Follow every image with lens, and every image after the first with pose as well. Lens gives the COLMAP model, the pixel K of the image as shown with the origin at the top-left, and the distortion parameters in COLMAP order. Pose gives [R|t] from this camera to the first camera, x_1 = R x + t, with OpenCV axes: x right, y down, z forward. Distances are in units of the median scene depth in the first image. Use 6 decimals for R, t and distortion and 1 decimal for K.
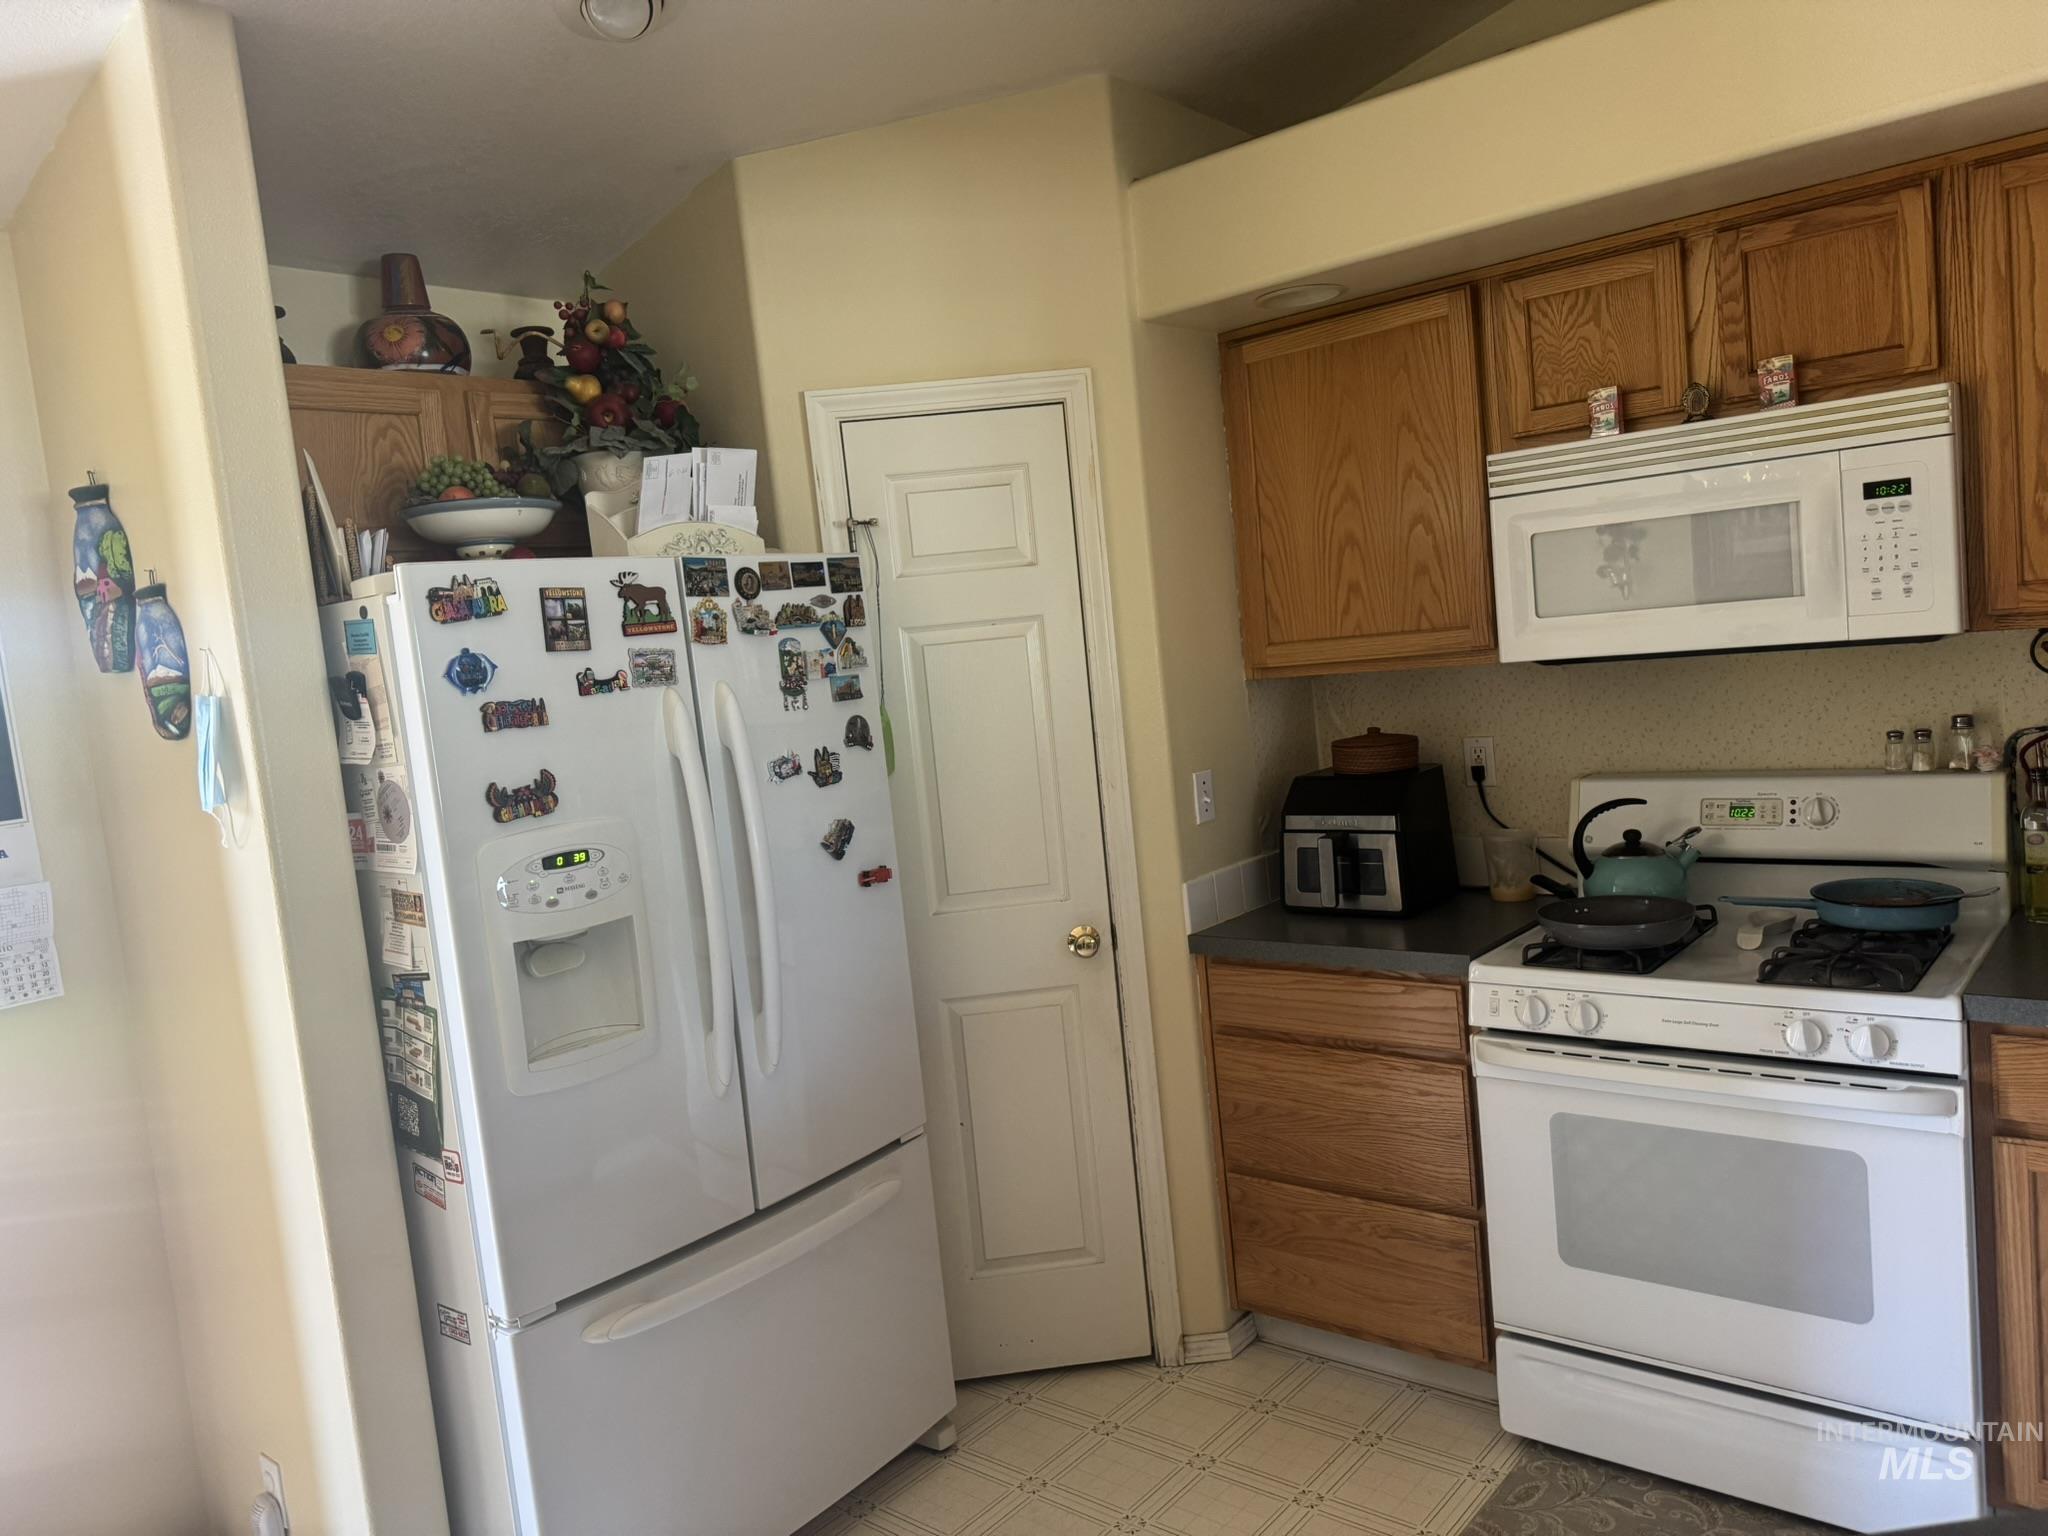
lens RADIAL K [[1460.3, 0, 1039.8], [0, 1460.3, 769.6], [0, 0, 1]] dist [0.111438, -0.123326]
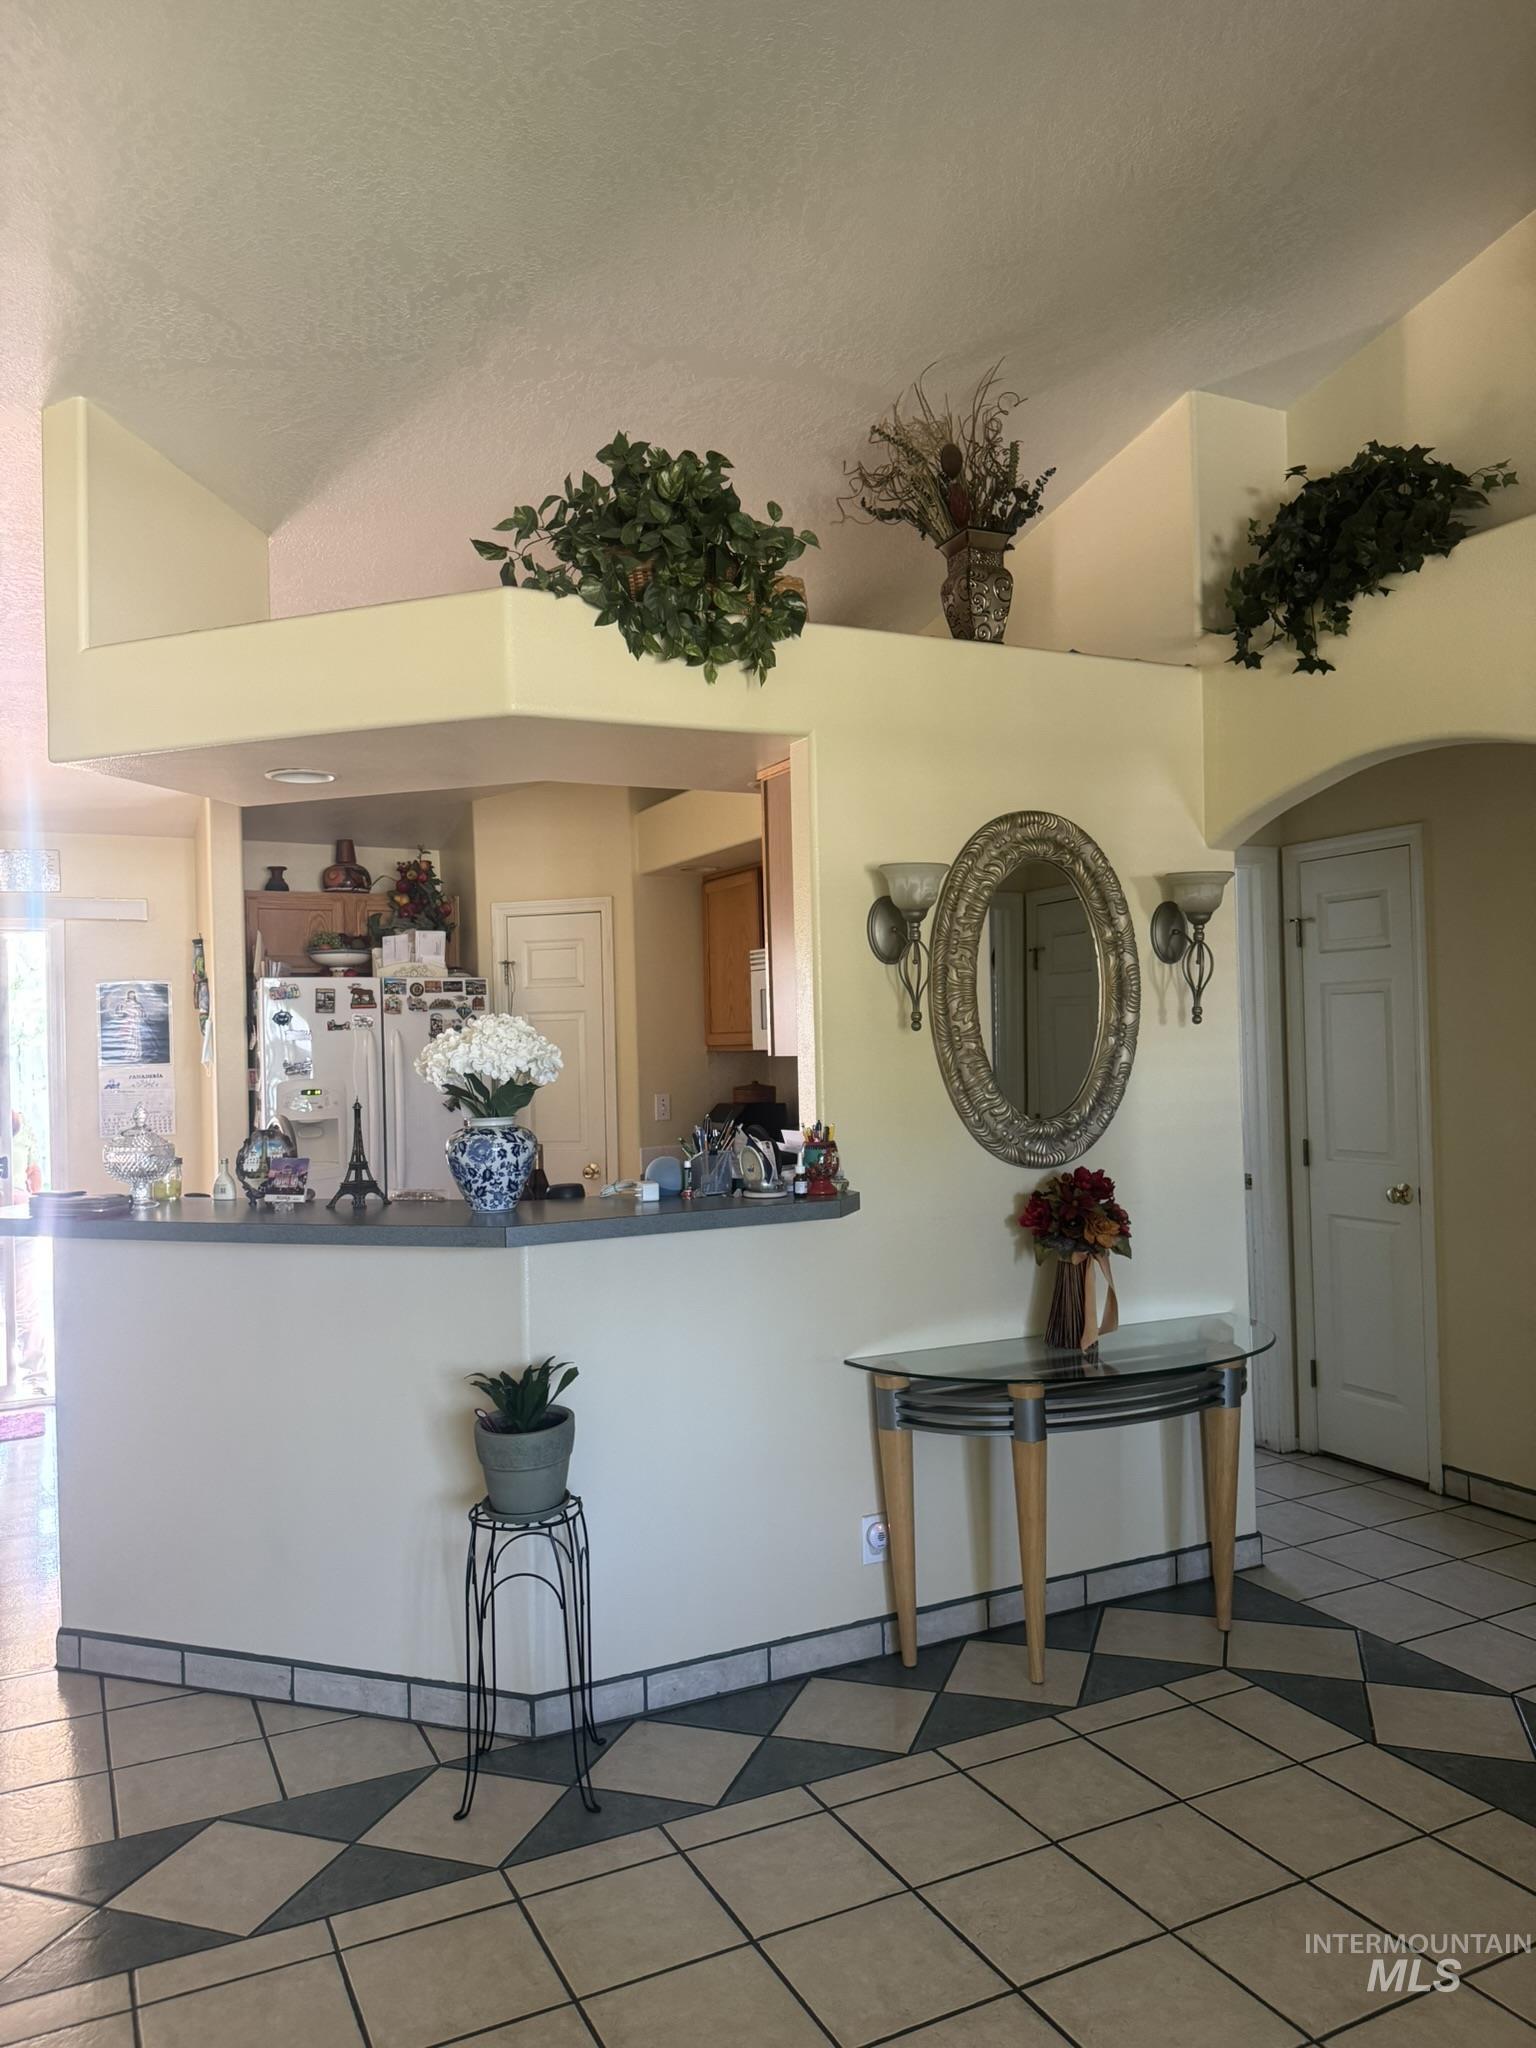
lens RADIAL K [[1460.3, 0, 769.9], [0, 1460.3, 1023.7], [0, 0, 1]] dist [0.111438, -0.123326]
pose [[0.920933, 0.070266, -0.383334, 1.156801], [-0.101502, 0.992911, -0.061850, 0.016266], [0.376270, 0.095869, 0.921537, -0.905125]]
